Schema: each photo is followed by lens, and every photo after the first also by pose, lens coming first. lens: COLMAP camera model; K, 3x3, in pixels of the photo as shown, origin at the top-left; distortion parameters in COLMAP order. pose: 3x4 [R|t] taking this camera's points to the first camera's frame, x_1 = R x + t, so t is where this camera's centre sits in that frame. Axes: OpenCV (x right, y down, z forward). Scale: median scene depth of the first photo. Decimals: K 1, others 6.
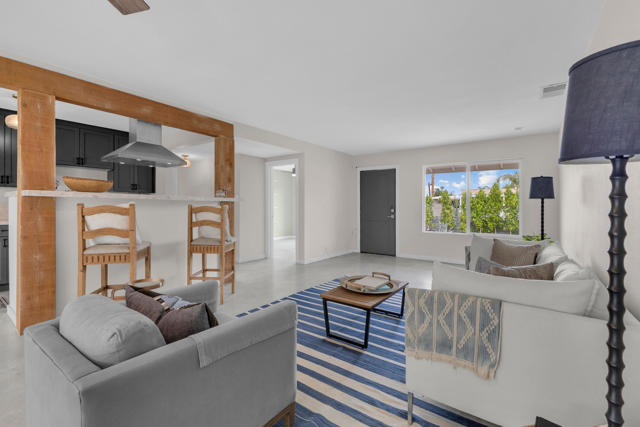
lens RADIAL K [[276.2, 0, 320.1], [0, 276.2, 210.8], [0, 0, 1]] dist [0.023140, -0.007509]
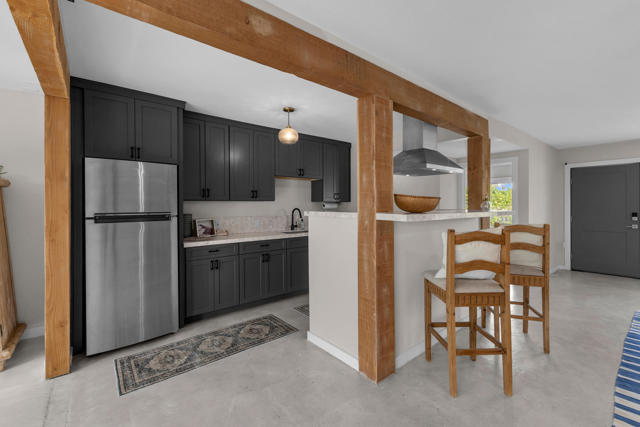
lens RADIAL K [[276.2, 0, 320.1], [0, 276.2, 210.8], [0, 0, 1]] dist [0.023140, -0.007509]
pose [[0.974201, -0.005817, -0.225607, -0.784593], [0.007641, 0.999945, 0.007214, -0.066302], [0.225553, -0.008751, 0.974192, 0.106578]]
